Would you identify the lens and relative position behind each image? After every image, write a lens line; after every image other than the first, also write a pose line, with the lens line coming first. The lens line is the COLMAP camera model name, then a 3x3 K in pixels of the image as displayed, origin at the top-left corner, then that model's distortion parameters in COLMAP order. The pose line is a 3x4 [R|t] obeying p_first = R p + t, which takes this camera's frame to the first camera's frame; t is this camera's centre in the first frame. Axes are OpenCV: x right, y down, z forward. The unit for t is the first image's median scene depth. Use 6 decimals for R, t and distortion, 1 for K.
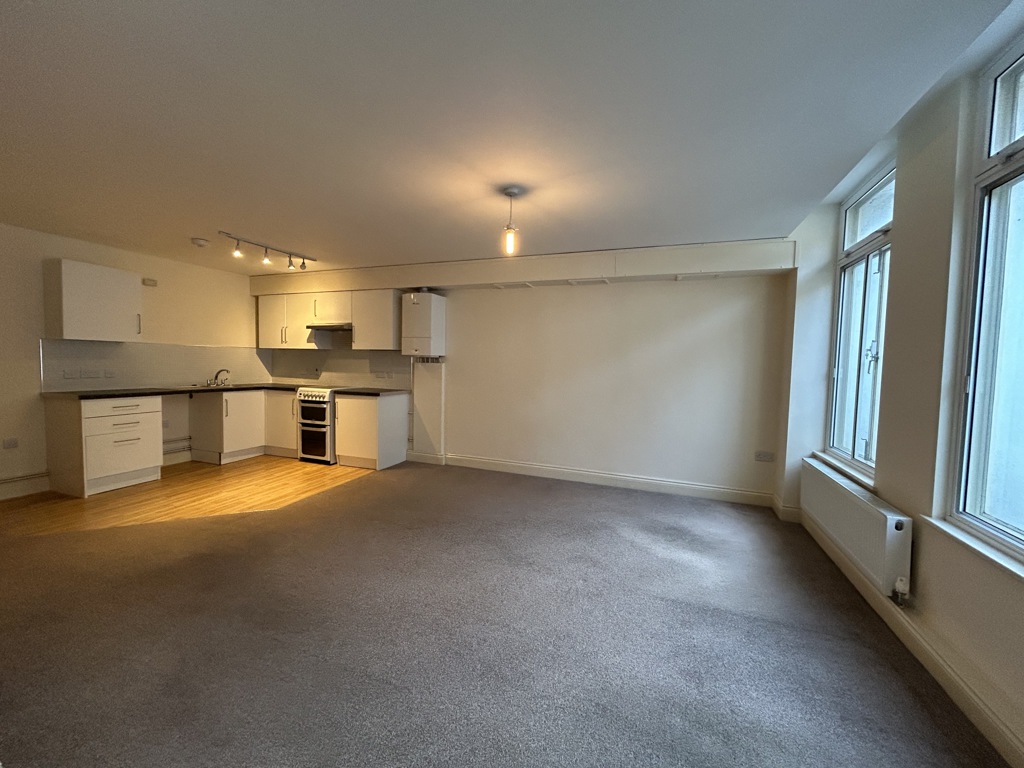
lens RADIAL K [[415.9, 0, 507.9], [0, 415.9, 382.6], [0, 0, 1]] dist [-0.000205, 0.000566]
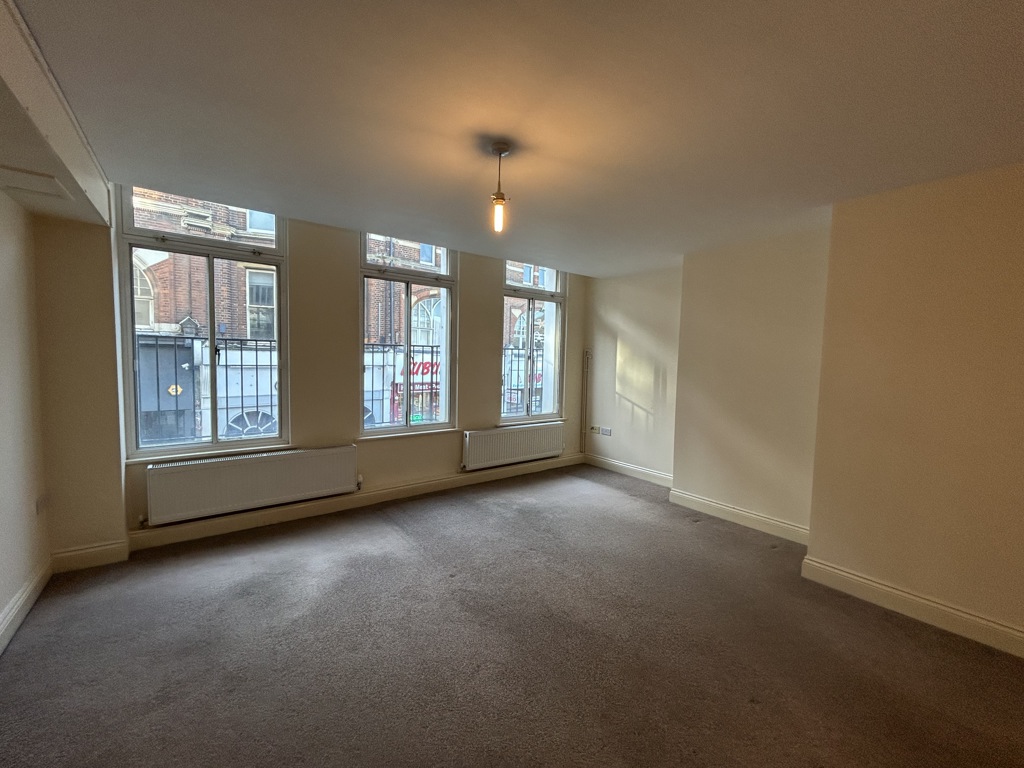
lens RADIAL K [[415.9, 0, 507.9], [0, 415.9, 382.6], [0, 0, 1]] dist [-0.000205, 0.000566]
pose [[-0.842862, -0.077734, 0.532485, -0.227954], [-0.015684, 0.992640, 0.120084, -0.068849], [-0.537901, 0.092863, -0.837878, 0.889889]]
